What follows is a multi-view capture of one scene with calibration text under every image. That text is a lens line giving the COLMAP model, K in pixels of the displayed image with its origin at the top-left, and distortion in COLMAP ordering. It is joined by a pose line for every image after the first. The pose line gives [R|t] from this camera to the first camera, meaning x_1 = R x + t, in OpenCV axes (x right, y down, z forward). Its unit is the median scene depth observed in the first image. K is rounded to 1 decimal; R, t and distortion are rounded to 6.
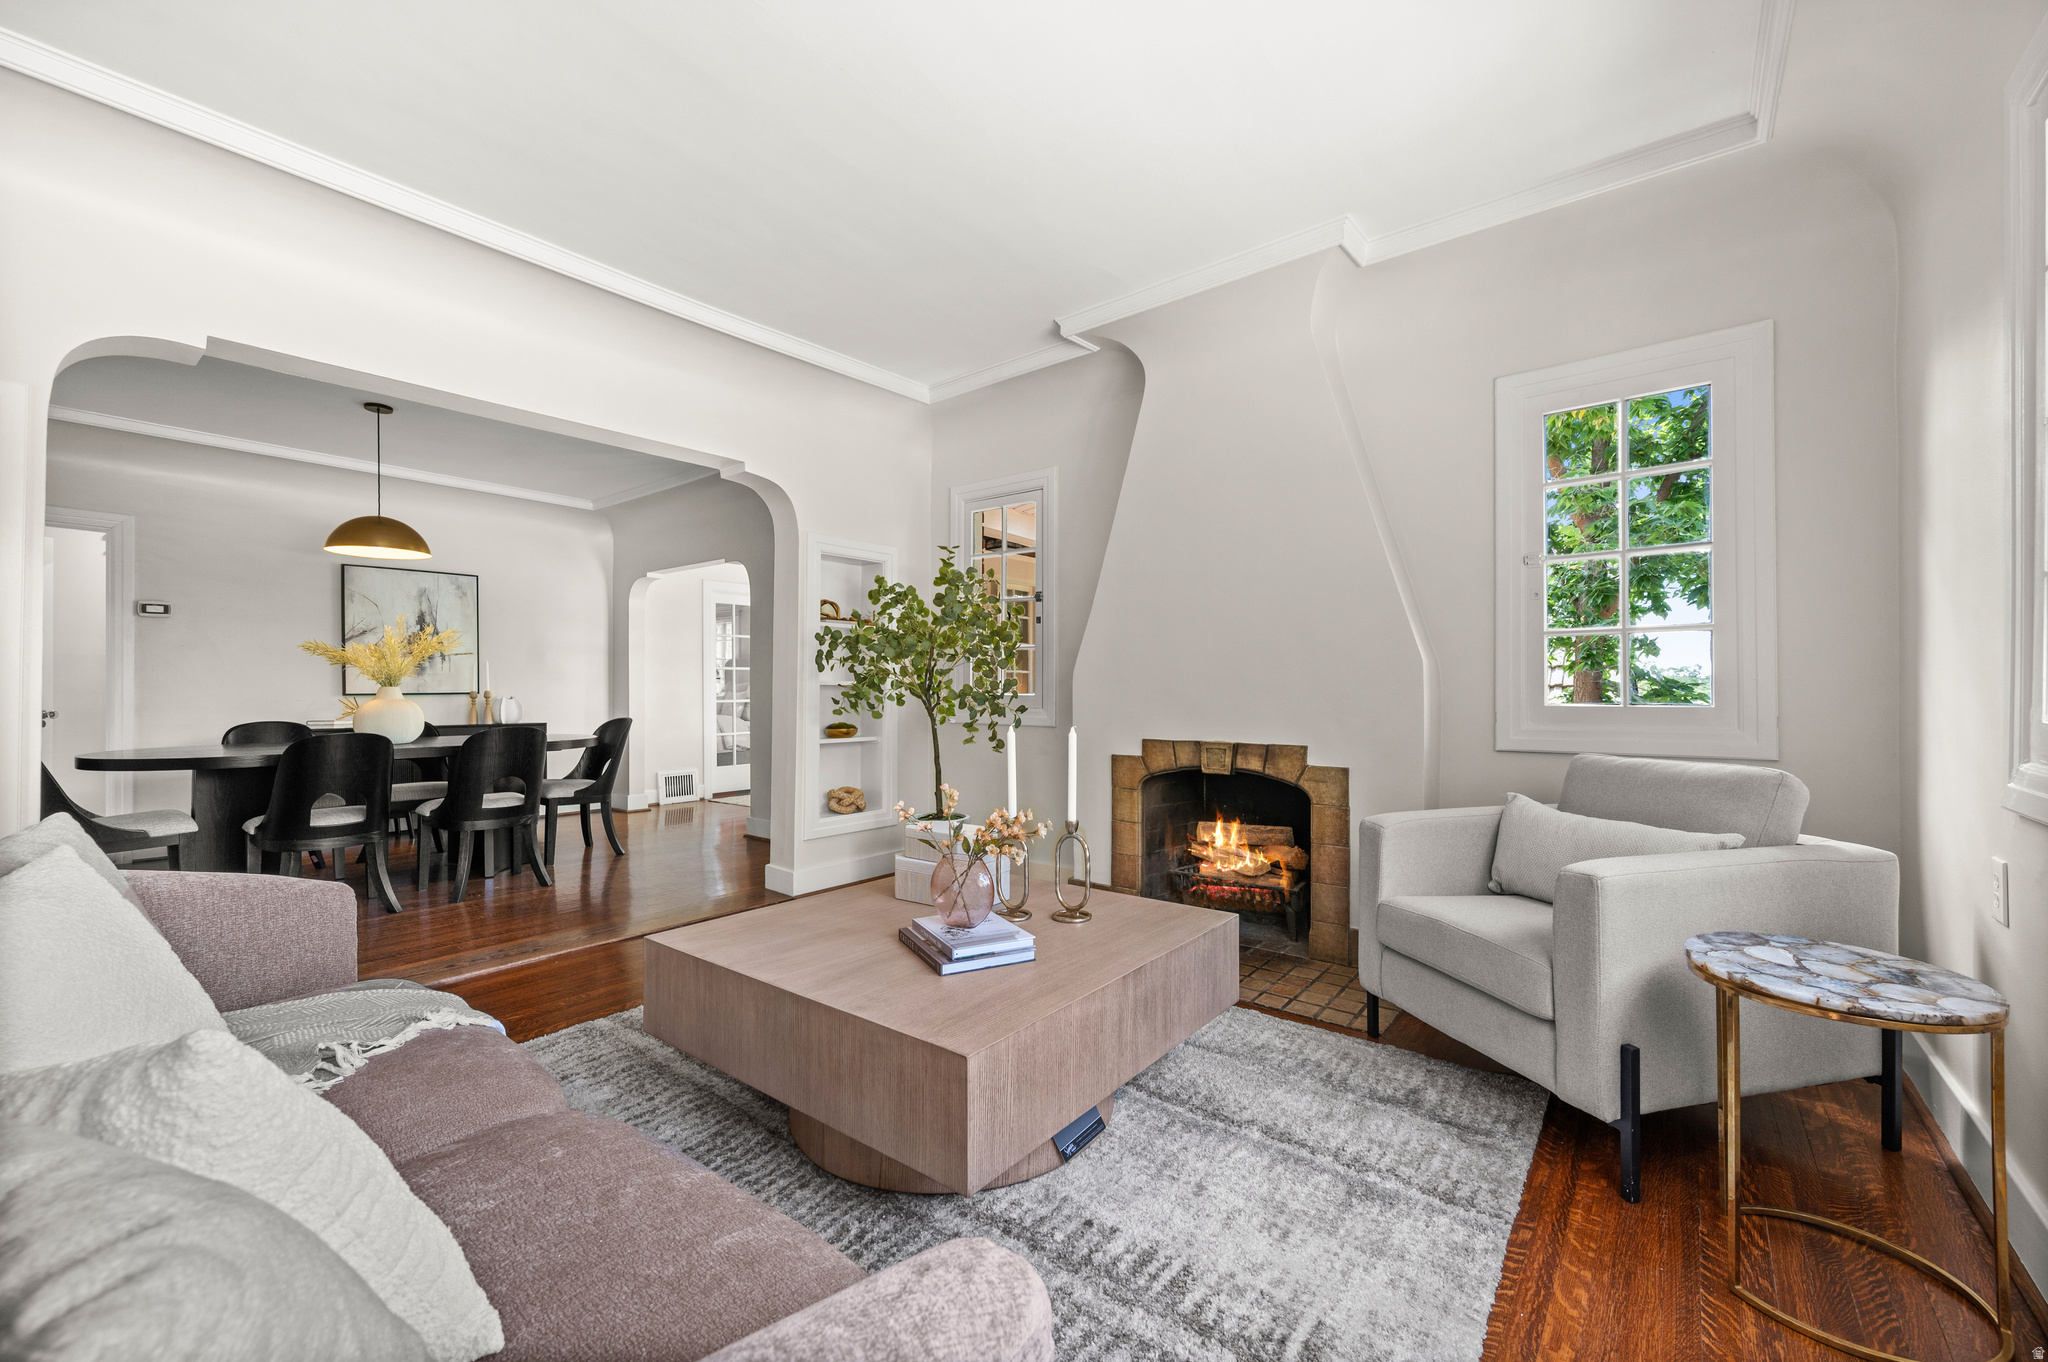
lens RADIAL K [[816.4, 0, 1050.1], [0, 816.4, 686.8], [0, 0, 1]] dist [0.002579, -0.000133]
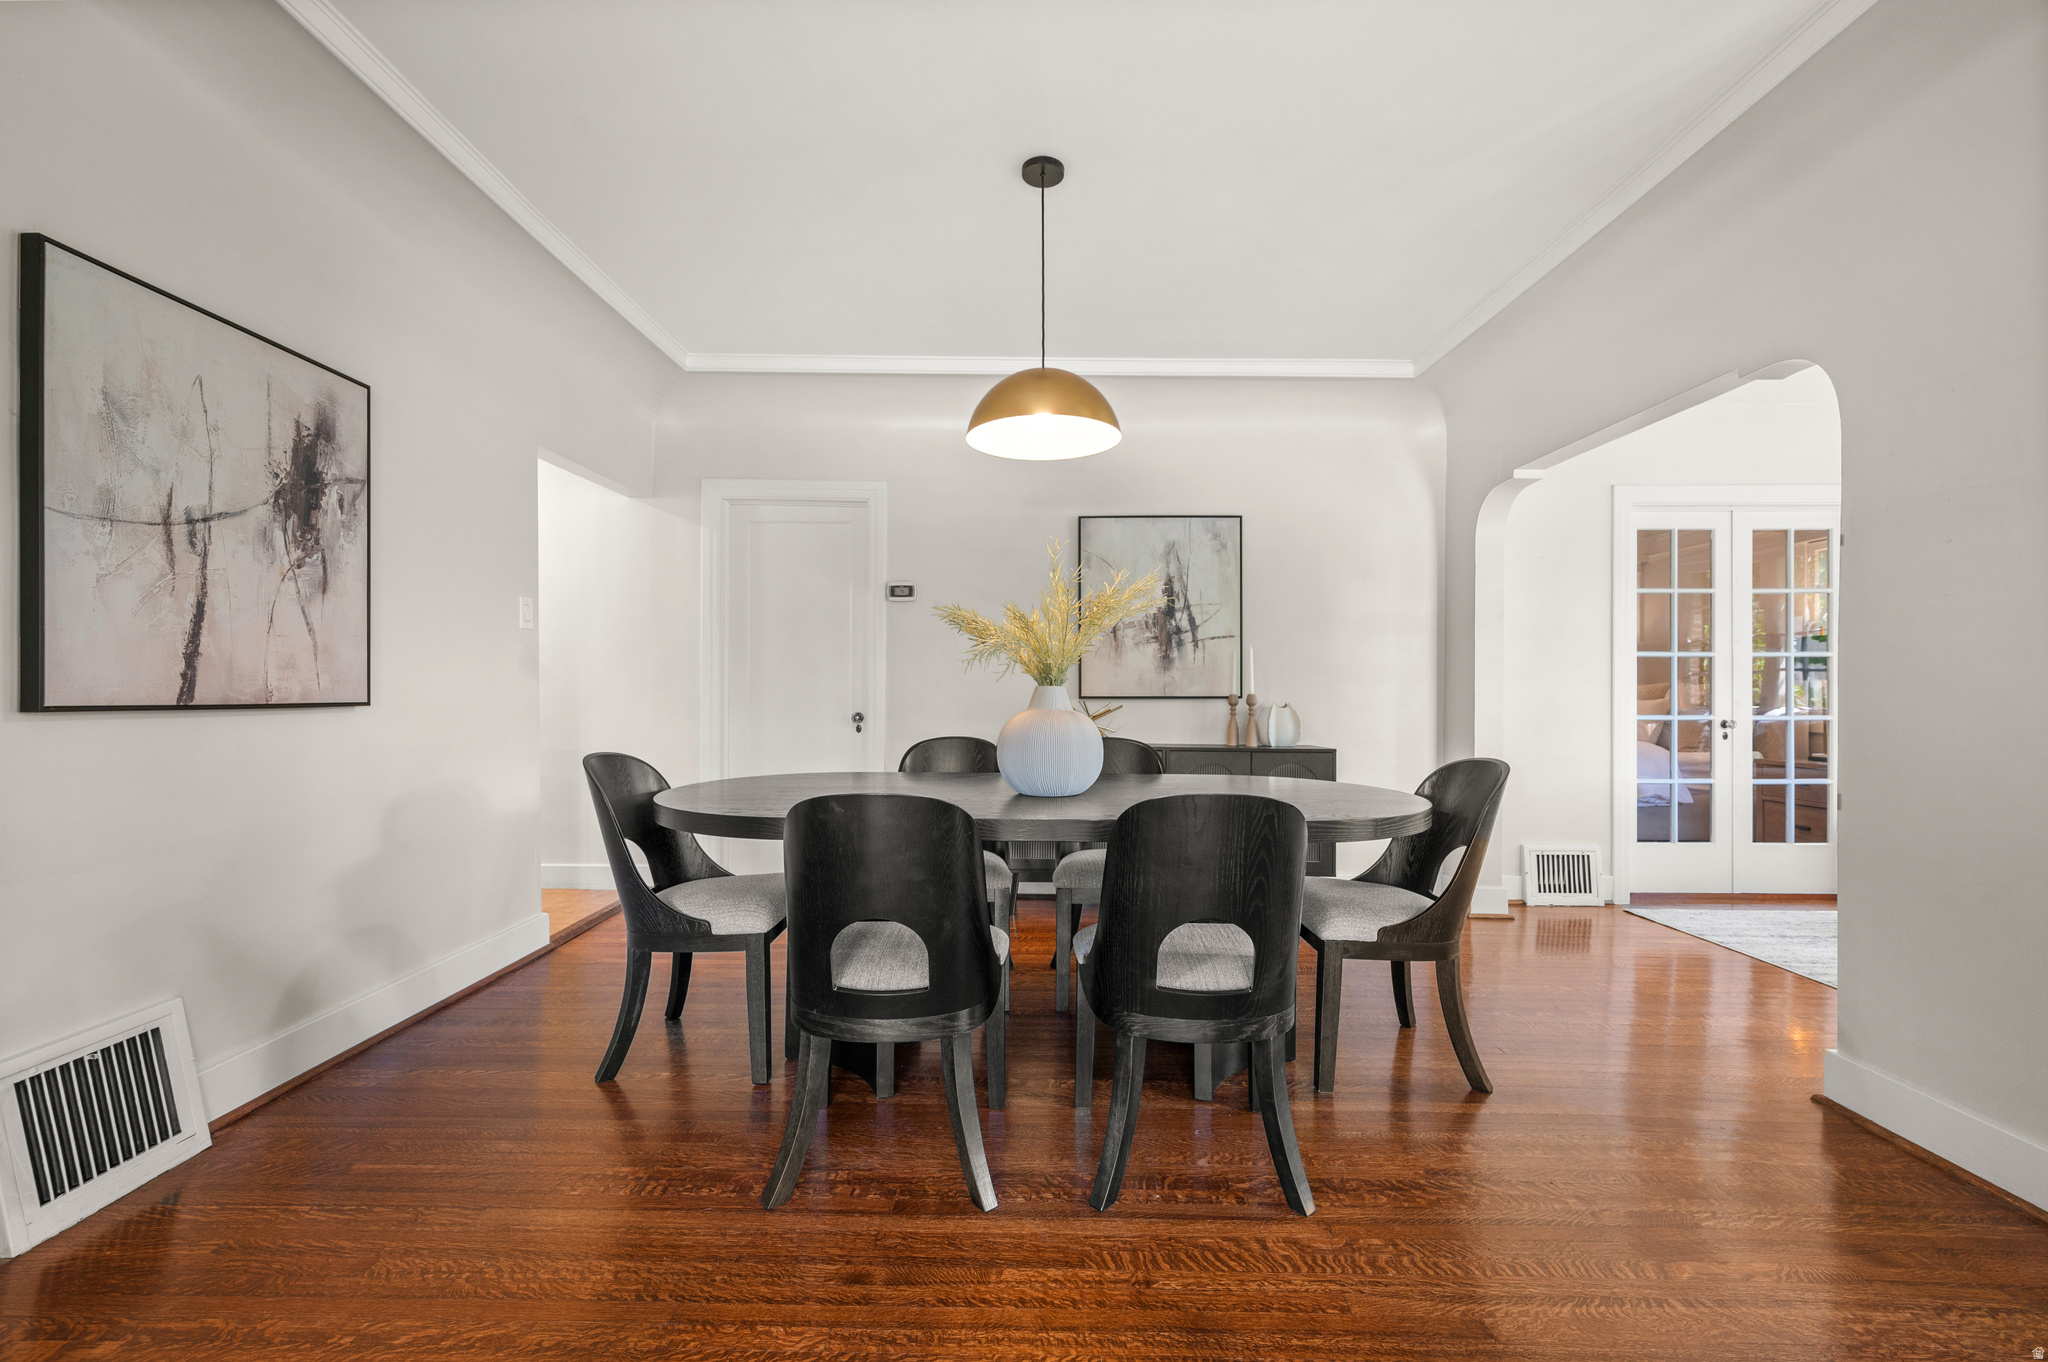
lens RADIAL K [[854.9, 0, 997.5], [0, 854.9, 693.4], [0, 0, 1]] dist [-0.003673, 0.000479]
pose [[0.582394, 0.008226, -0.812865, -0.452363], [-0.005778, 0.999965, 0.005980, 0.002673], [0.812886, 0.001214, 0.582422, 0.776996]]
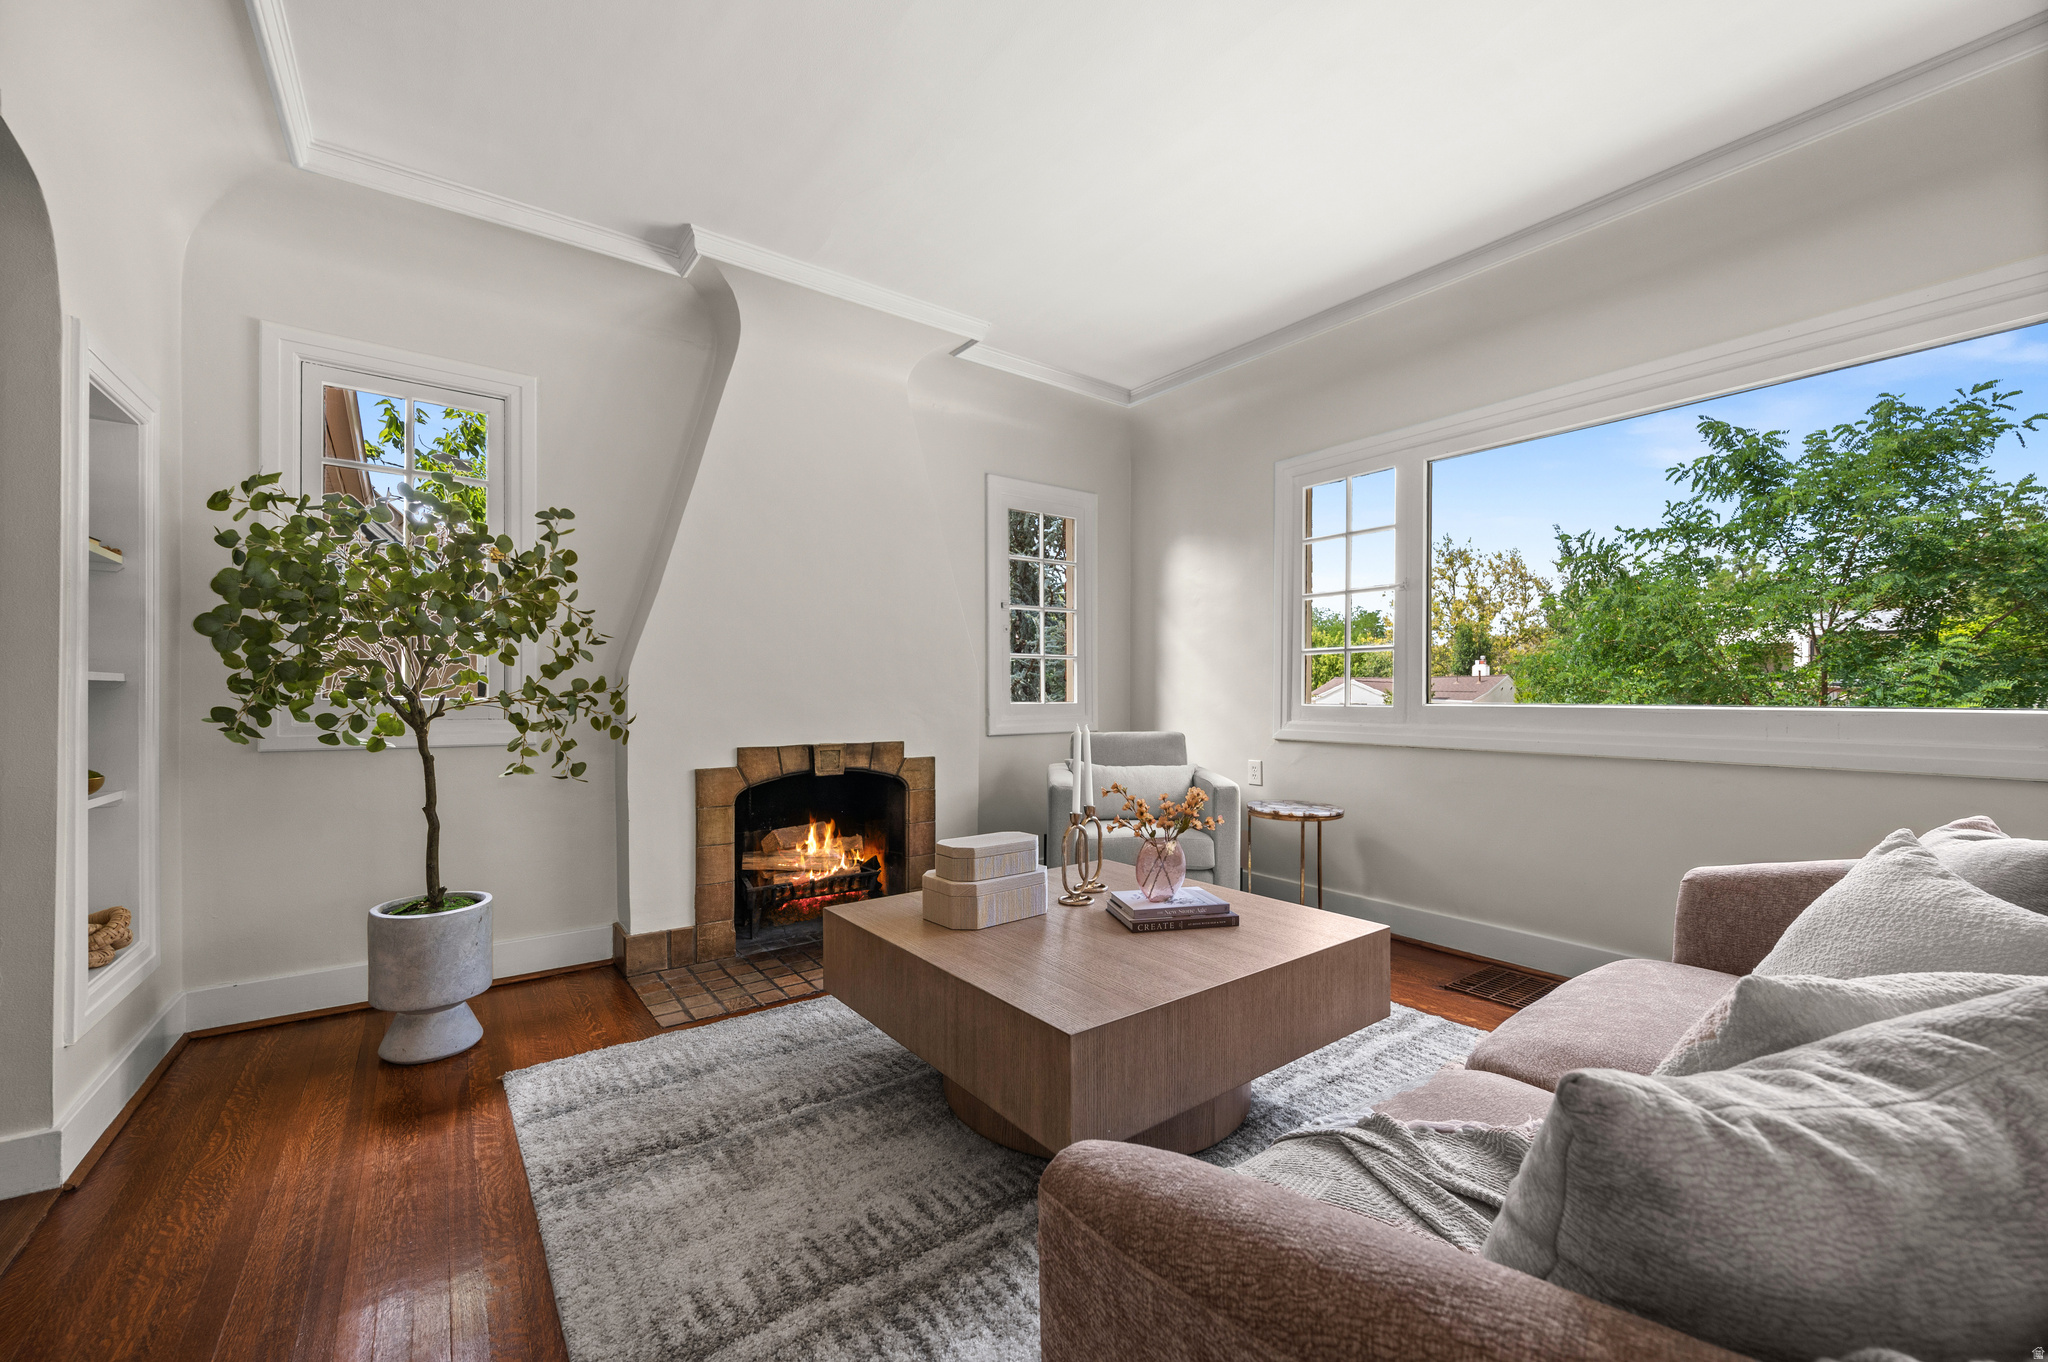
lens RADIAL K [[816.4, 0, 1022.6], [0, 816.4, 689.4], [0, 0, 1]] dist [0.002579, -0.000133]
pose [[0.269560, 0.005606, 0.962967, -0.655683], [-0.005745, 0.999975, -0.004213, 0.002278], [-0.962966, -0.004397, 0.269586, 0.459401]]
